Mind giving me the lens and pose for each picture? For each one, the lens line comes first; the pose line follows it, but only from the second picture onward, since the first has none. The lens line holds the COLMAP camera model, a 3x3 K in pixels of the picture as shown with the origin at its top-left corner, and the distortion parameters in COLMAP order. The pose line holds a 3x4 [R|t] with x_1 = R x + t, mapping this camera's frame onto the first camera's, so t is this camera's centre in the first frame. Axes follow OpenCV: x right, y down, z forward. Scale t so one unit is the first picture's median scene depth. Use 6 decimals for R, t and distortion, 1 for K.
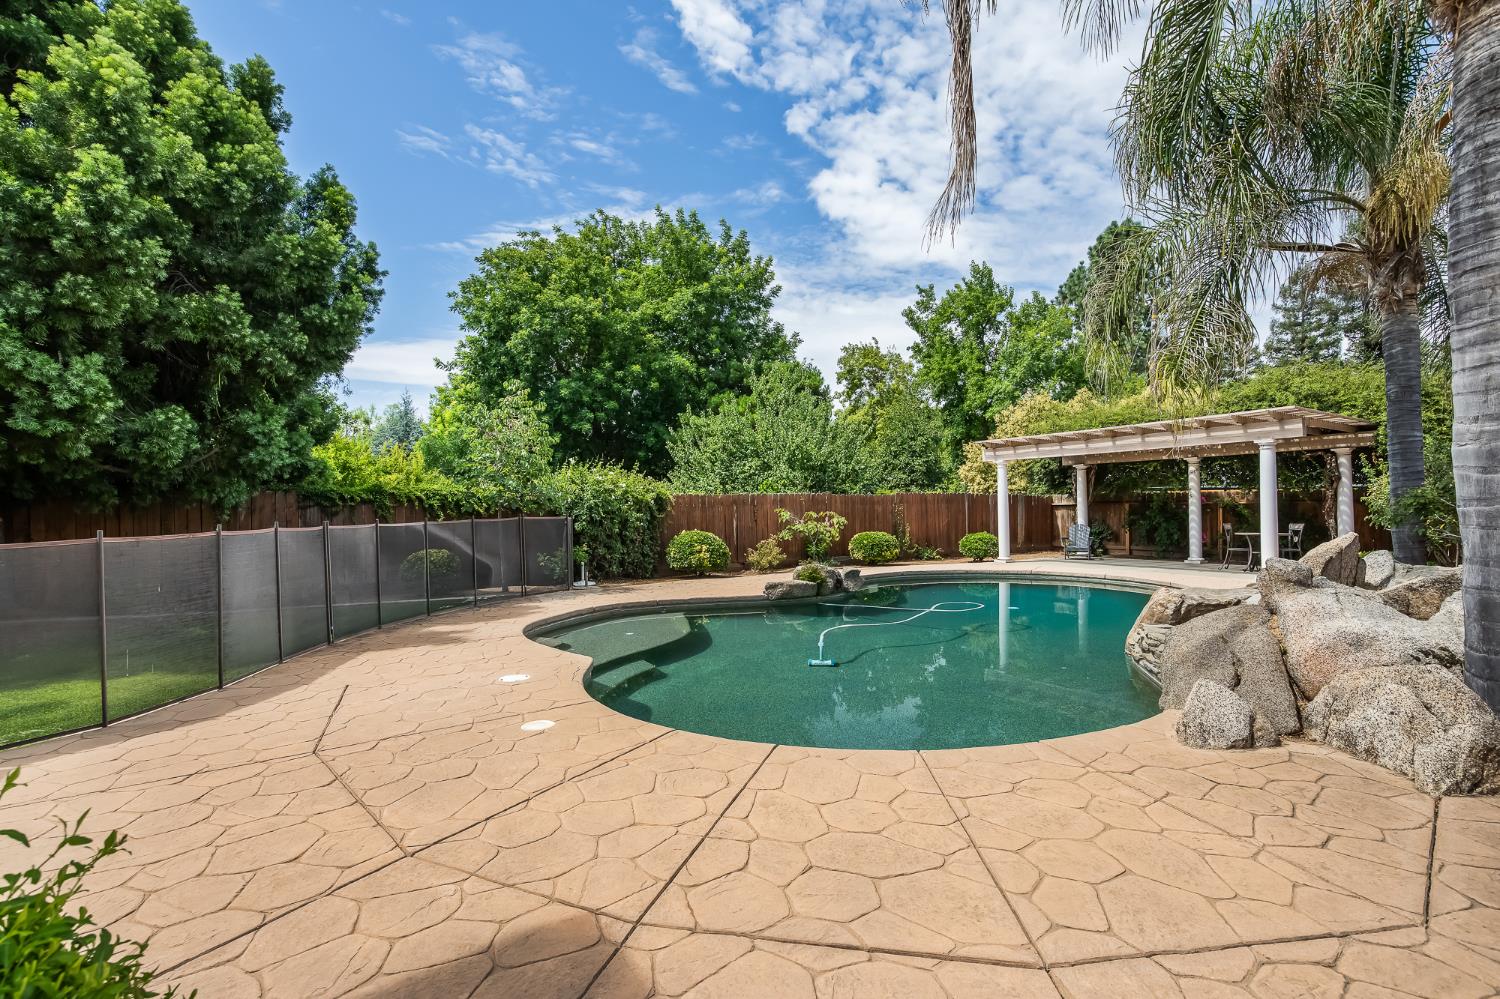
lens RADIAL K [[721.8, 0, 754.1], [0, 721.8, 498.7], [0, 0, 1]] dist [0.000321, 0.001937]
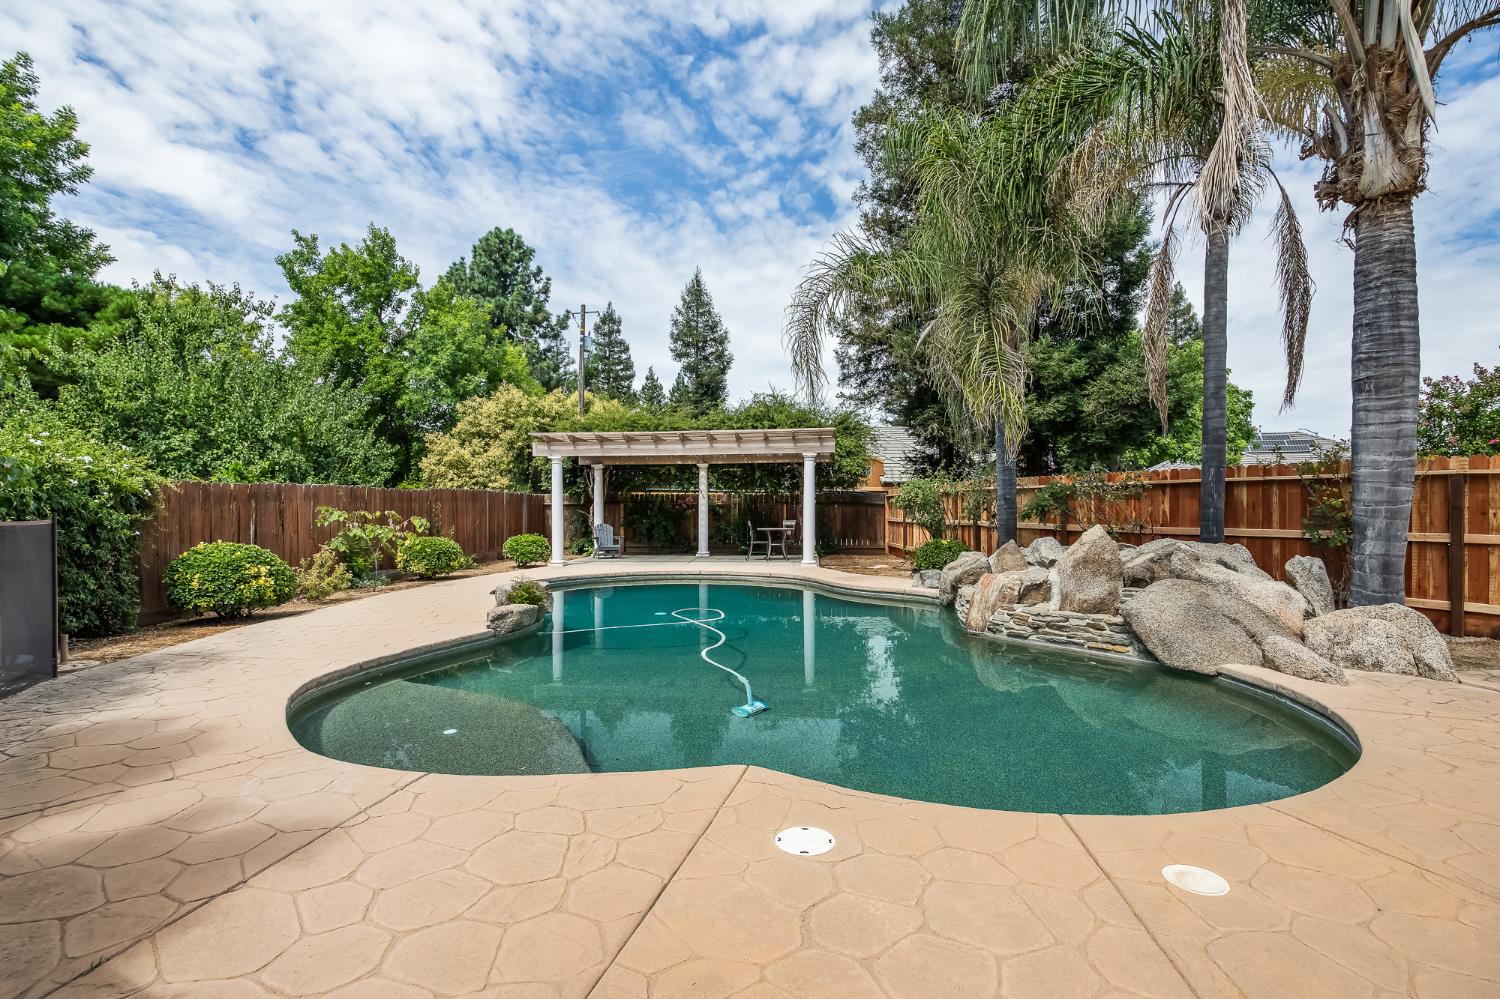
lens RADIAL K [[721.8, 0, 752.8], [0, 721.8, 503.1], [0, 0, 1]] dist [0.000321, 0.001937]
pose [[0.599836, 0.008465, 0.800079, -0.224714], [-0.013223, 0.999912, -0.000665, 0.004500], [-0.800014, -0.010180, 0.599895, 0.216629]]
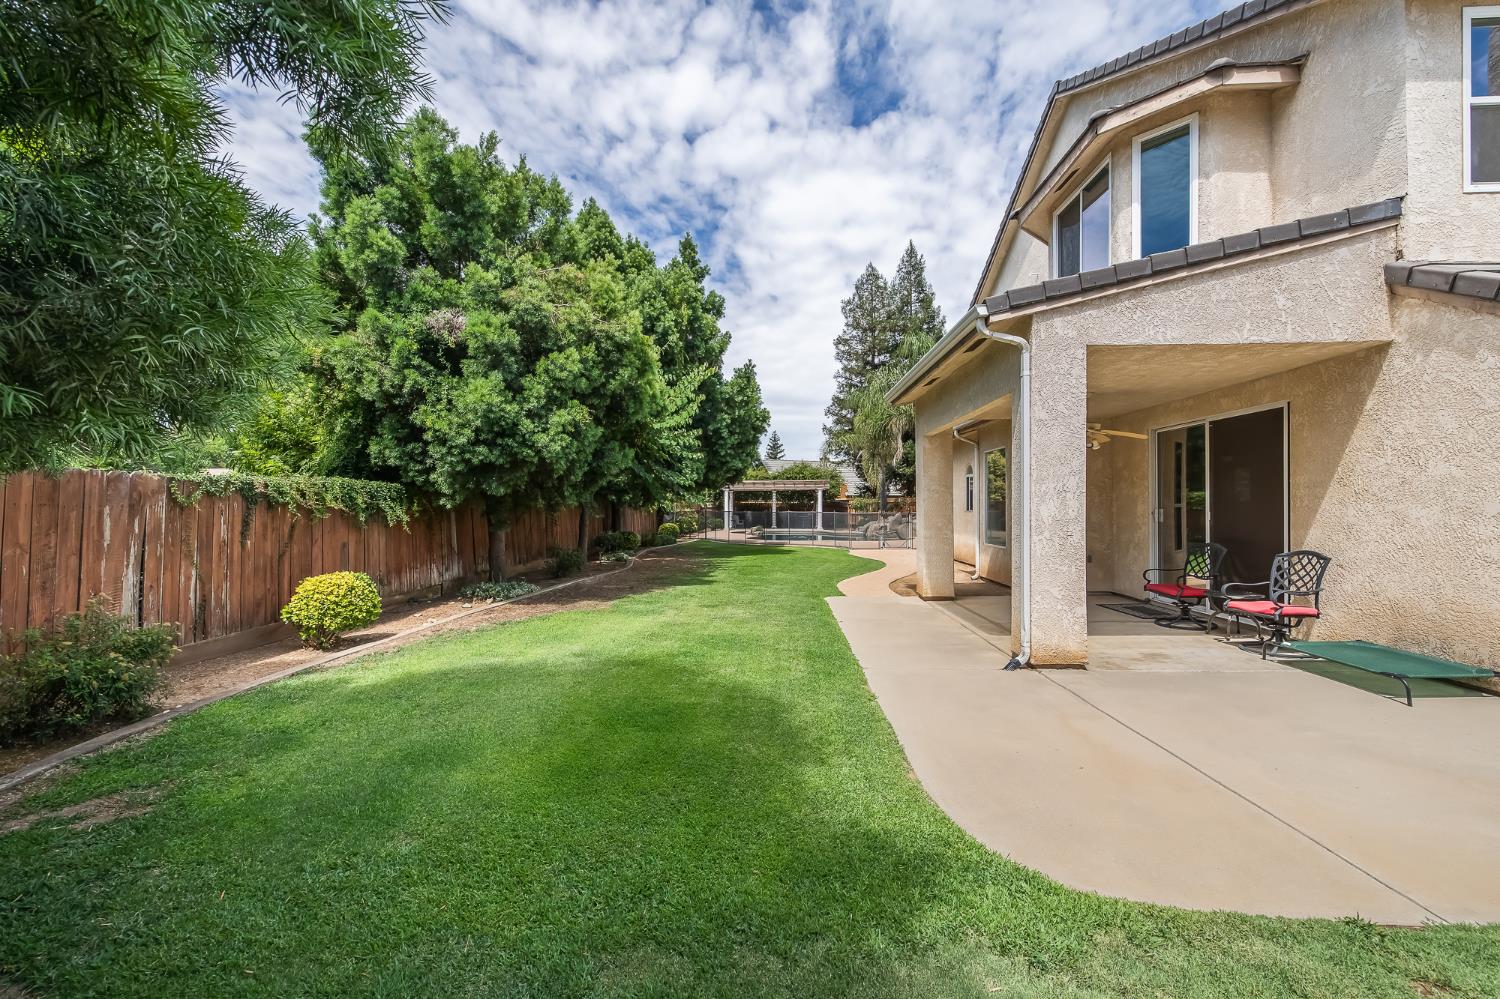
lens RADIAL K [[604.4, 0, 752.9], [0, 604.4, 509.7], [0, 0, 1]] dist [-0.000959, 0.001103]
pose [[0.578895, 0.000492, 0.815402, -1.184767], [-0.009758, 0.999932, 0.006325, 0.002901], [-0.815344, -0.011618, 0.578861, -0.260907]]
